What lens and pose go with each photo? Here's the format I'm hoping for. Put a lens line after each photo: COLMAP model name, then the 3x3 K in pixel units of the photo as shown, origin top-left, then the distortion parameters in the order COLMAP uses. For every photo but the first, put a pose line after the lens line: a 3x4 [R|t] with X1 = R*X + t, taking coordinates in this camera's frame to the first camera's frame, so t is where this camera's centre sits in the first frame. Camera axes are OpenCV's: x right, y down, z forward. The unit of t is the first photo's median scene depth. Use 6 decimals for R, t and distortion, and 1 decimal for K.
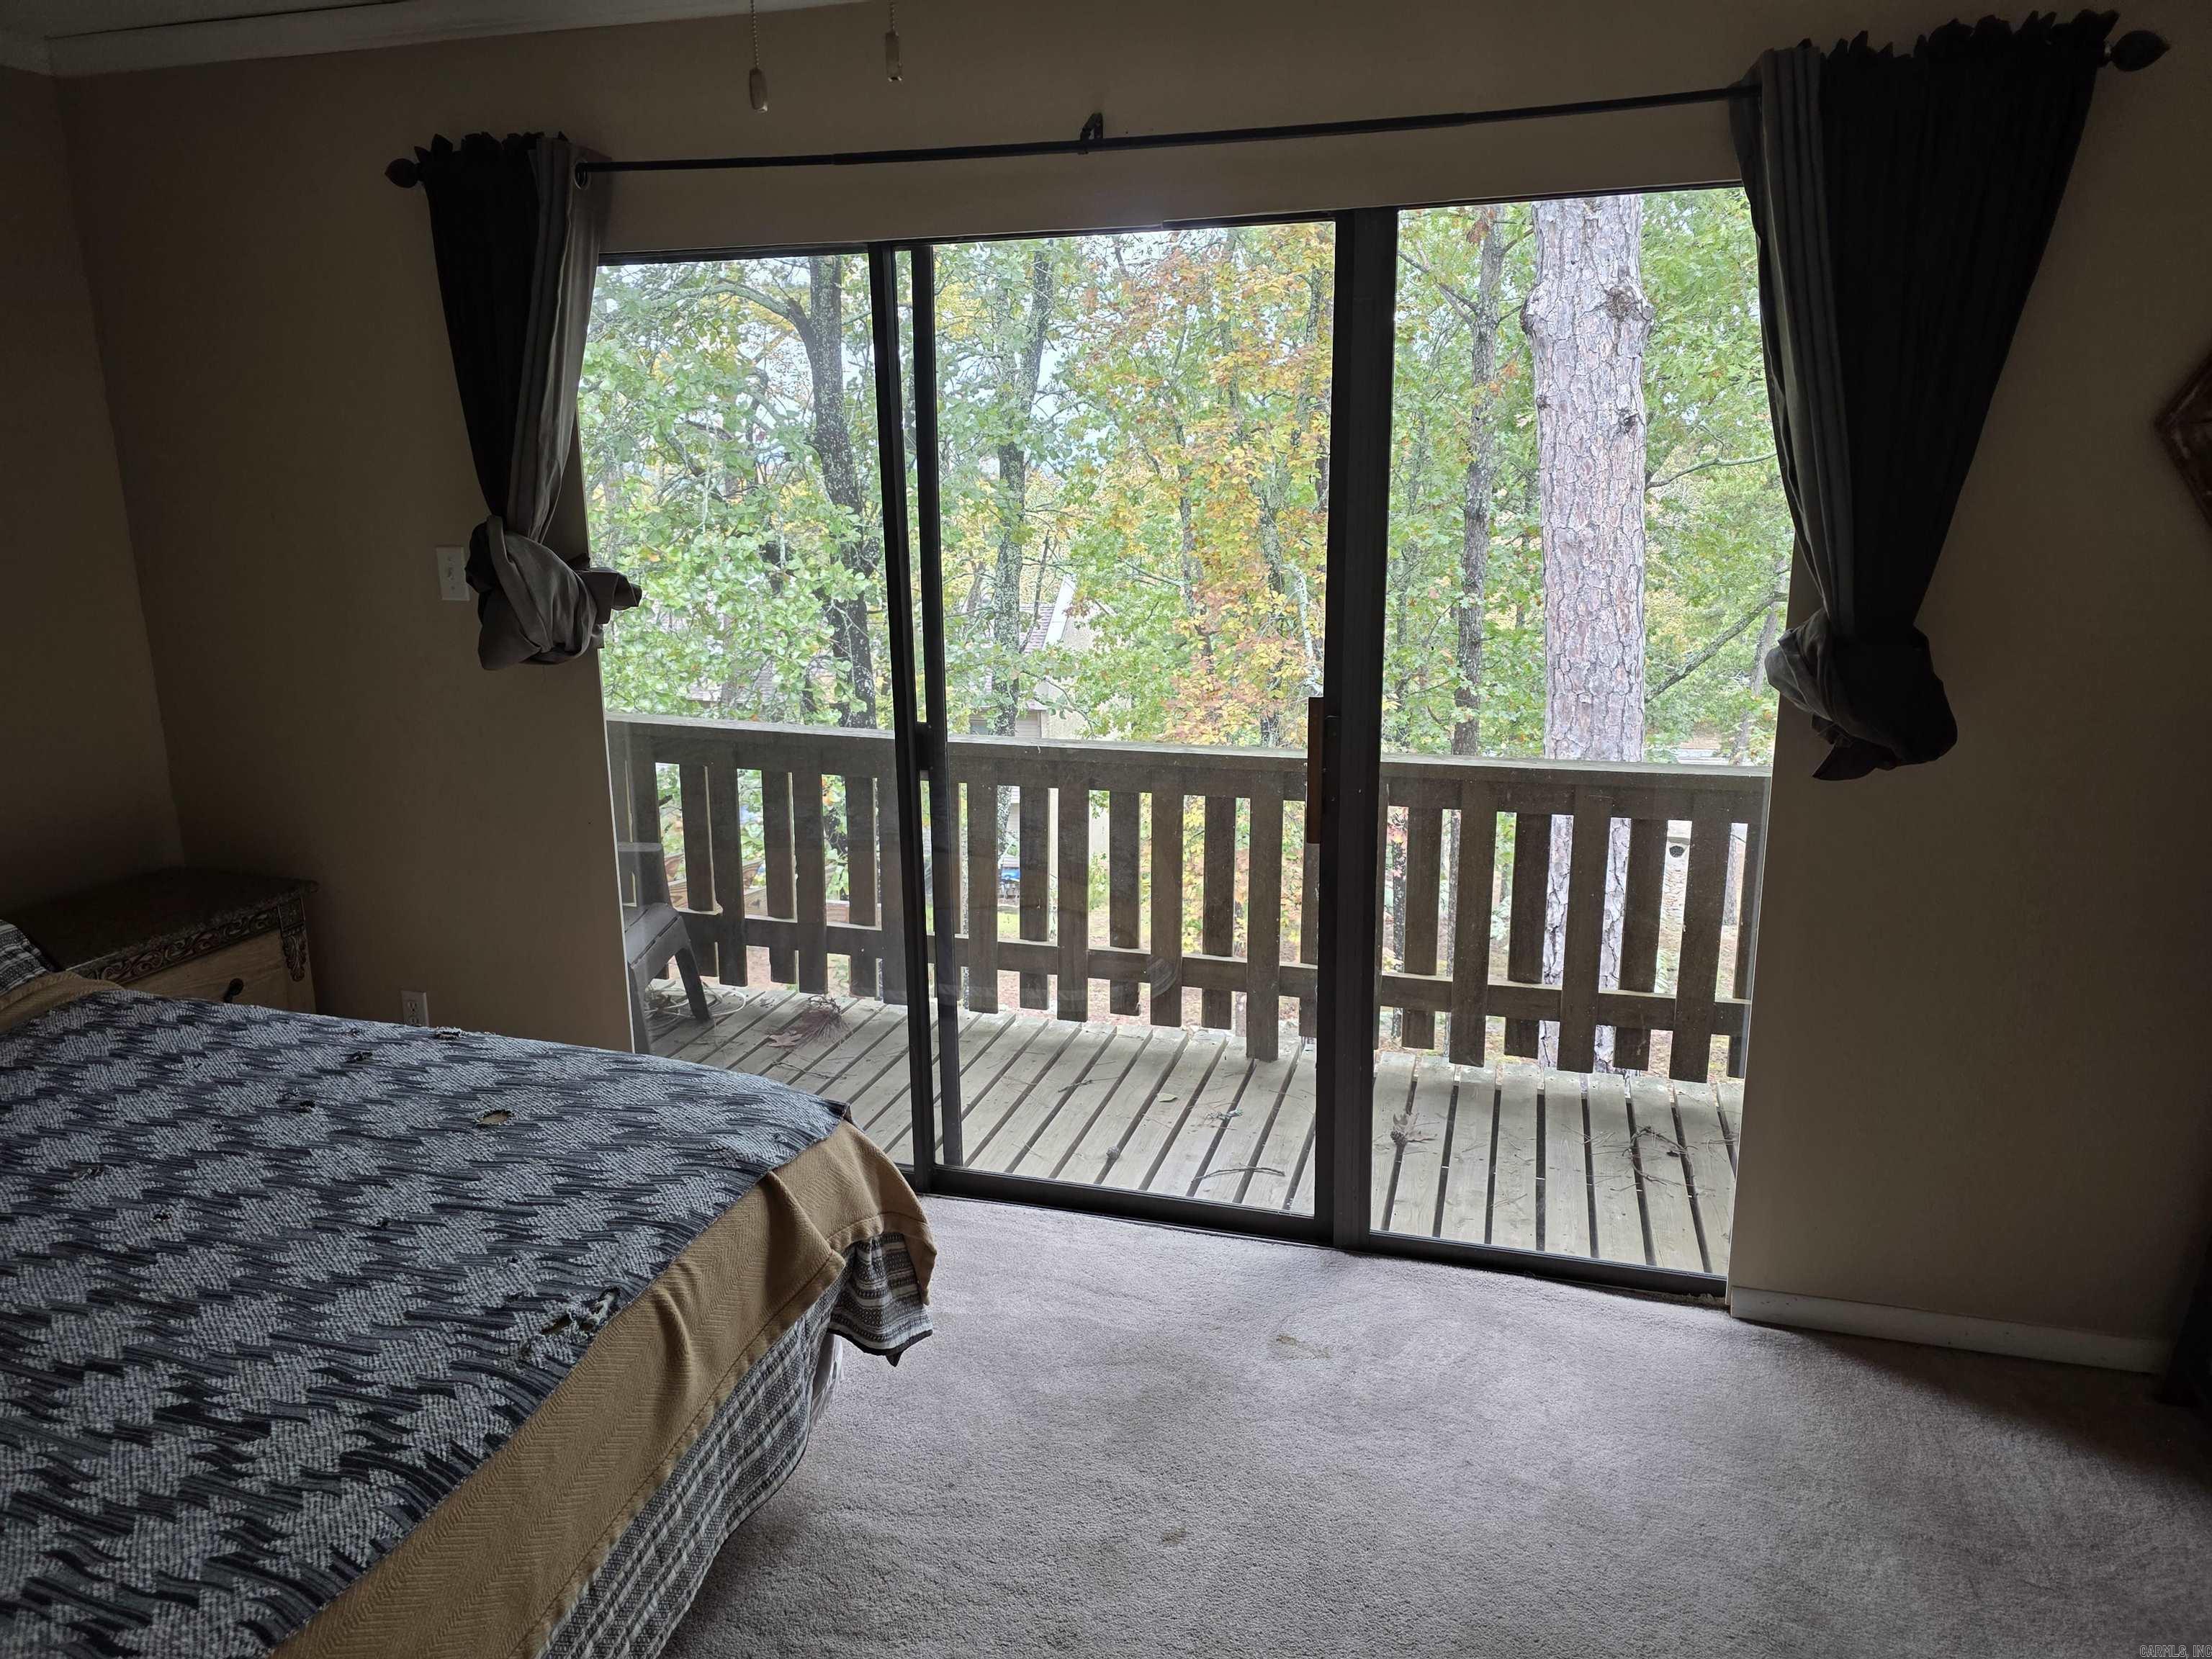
lens RADIAL K [[1477.0, 0, 1100.9], [0, 1477.0, 823.8], [0, 0, 1]] dist [0.011809, 0.000080]
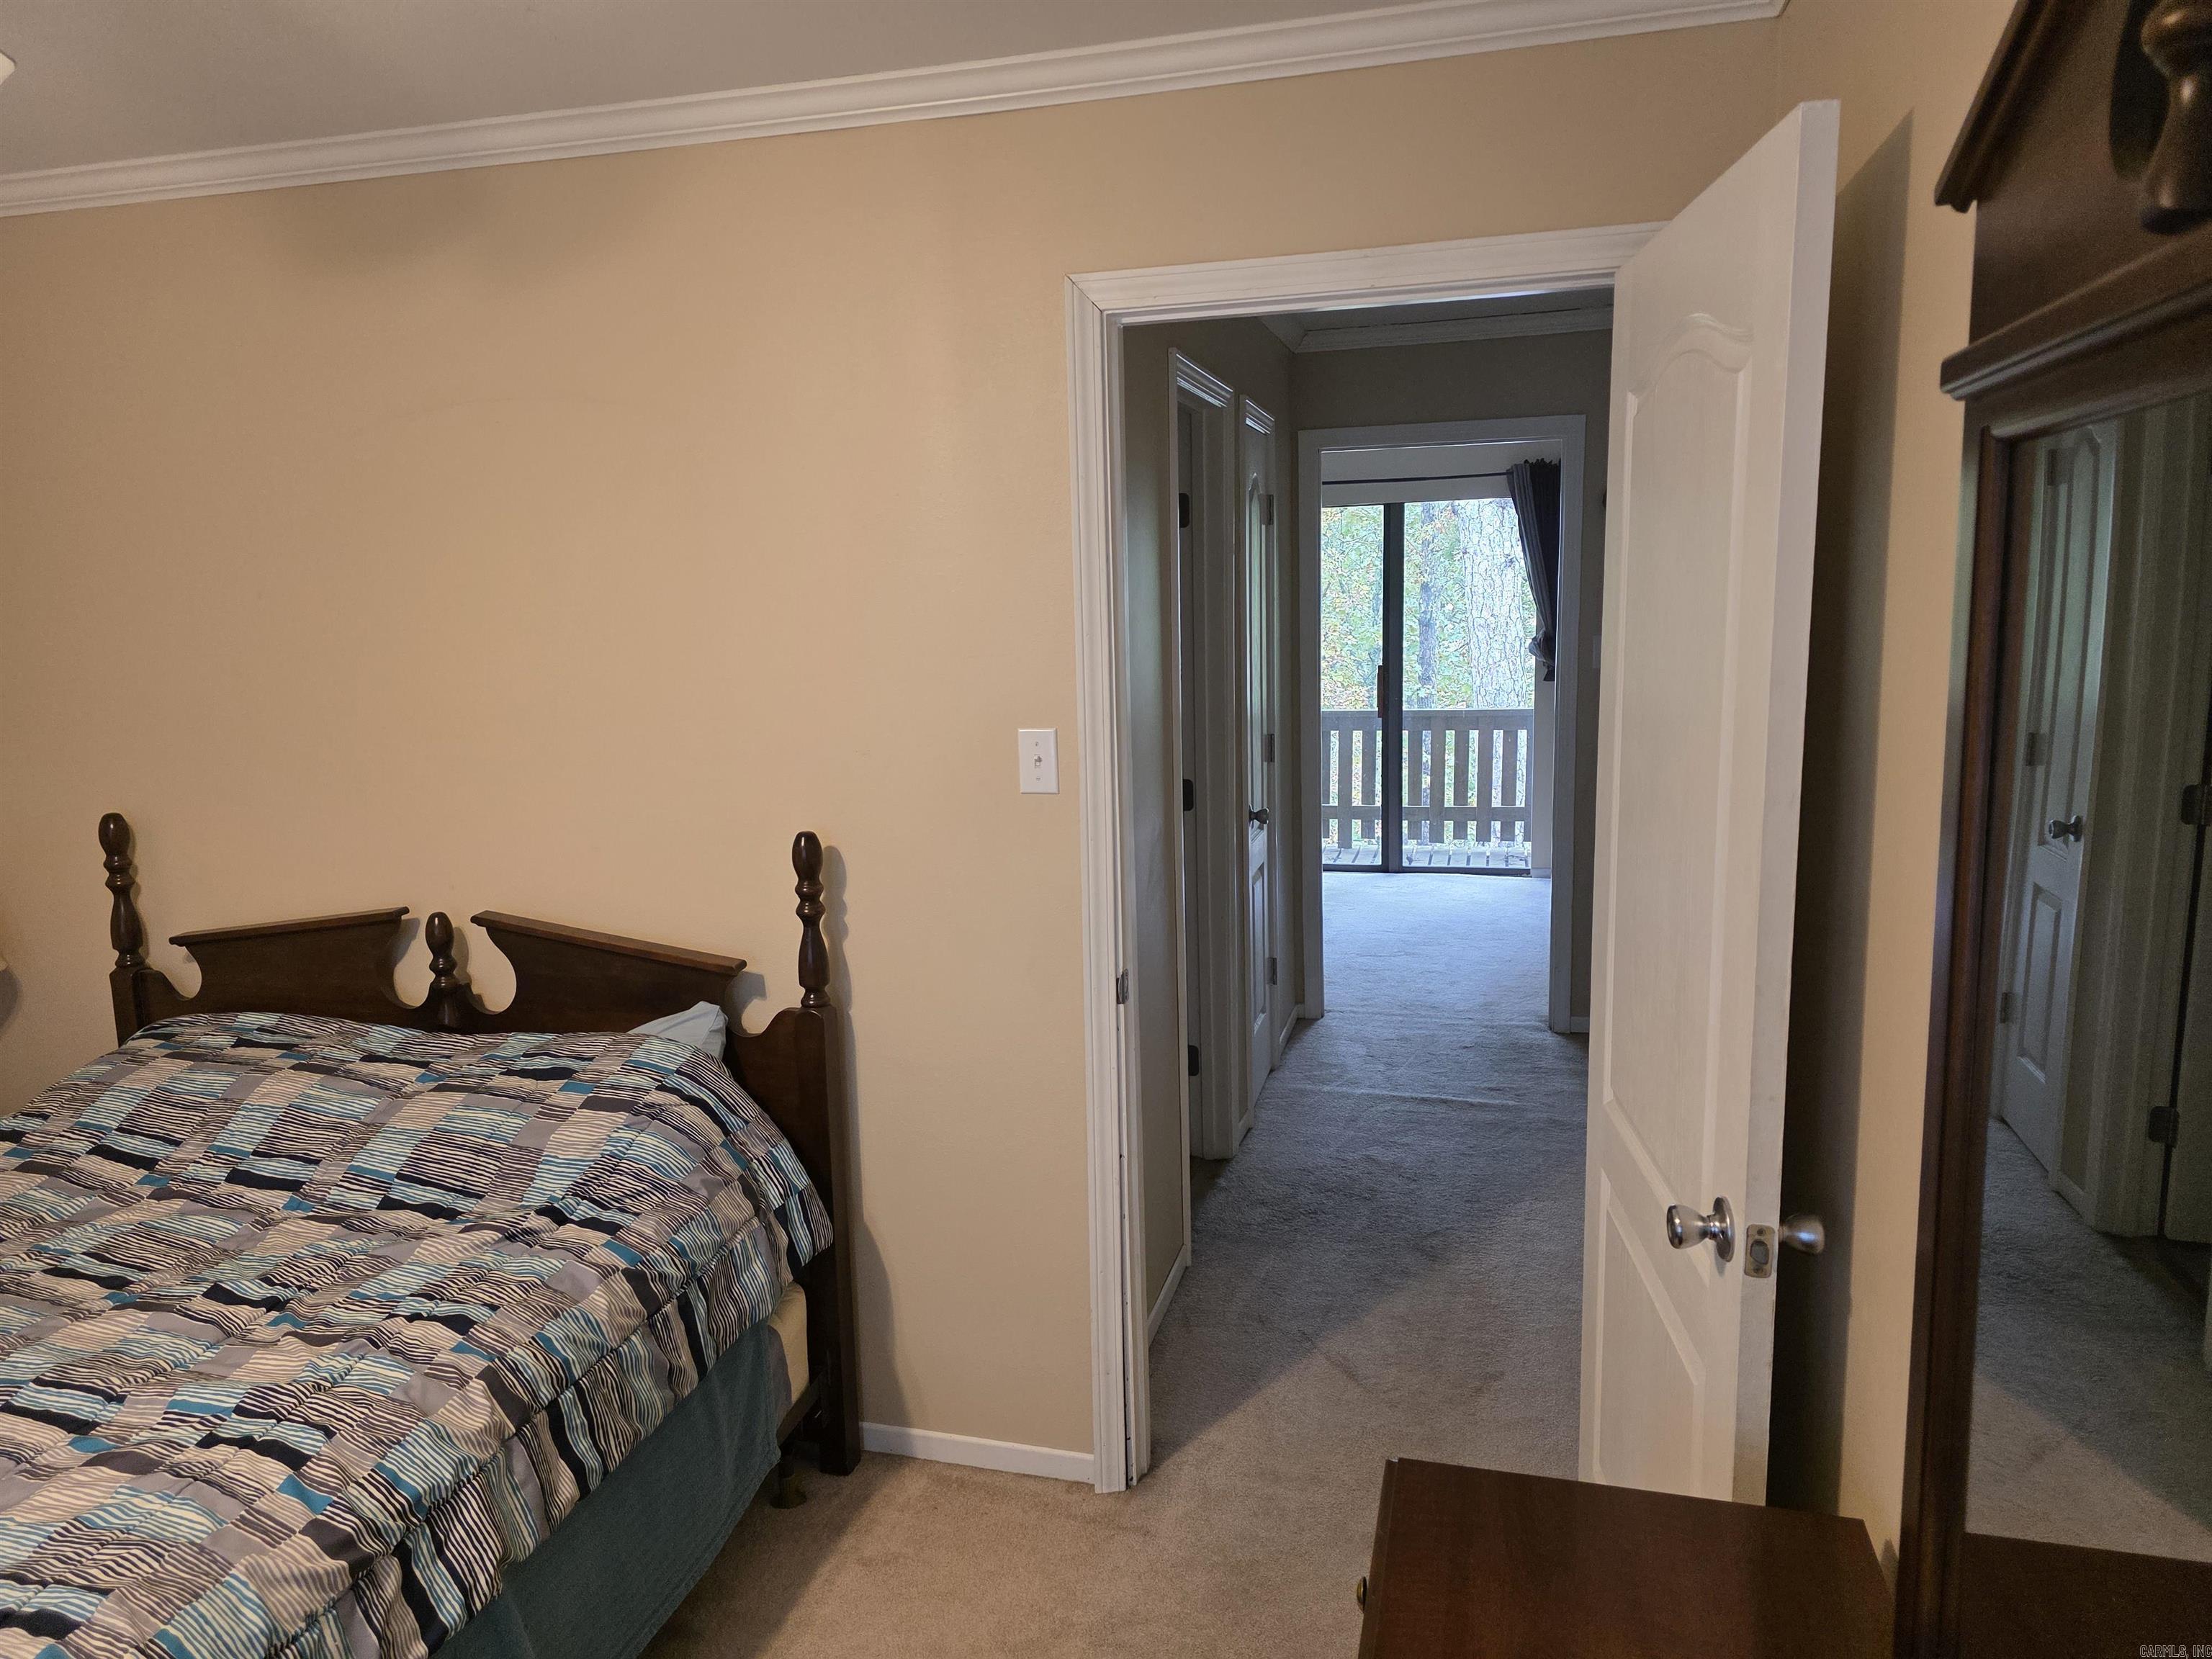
lens RADIAL K [[1477.0, 0, 1107.7], [0, 1477.0, 831.2], [0, 0, 1]] dist [0.011809, 0.000080]
pose [[0.999348, -0.019113, 0.030632, -0.345860], [0.021365, 0.996959, -0.074941, 0.317132], [-0.029107, 0.075547, 0.996717, -1.316517]]
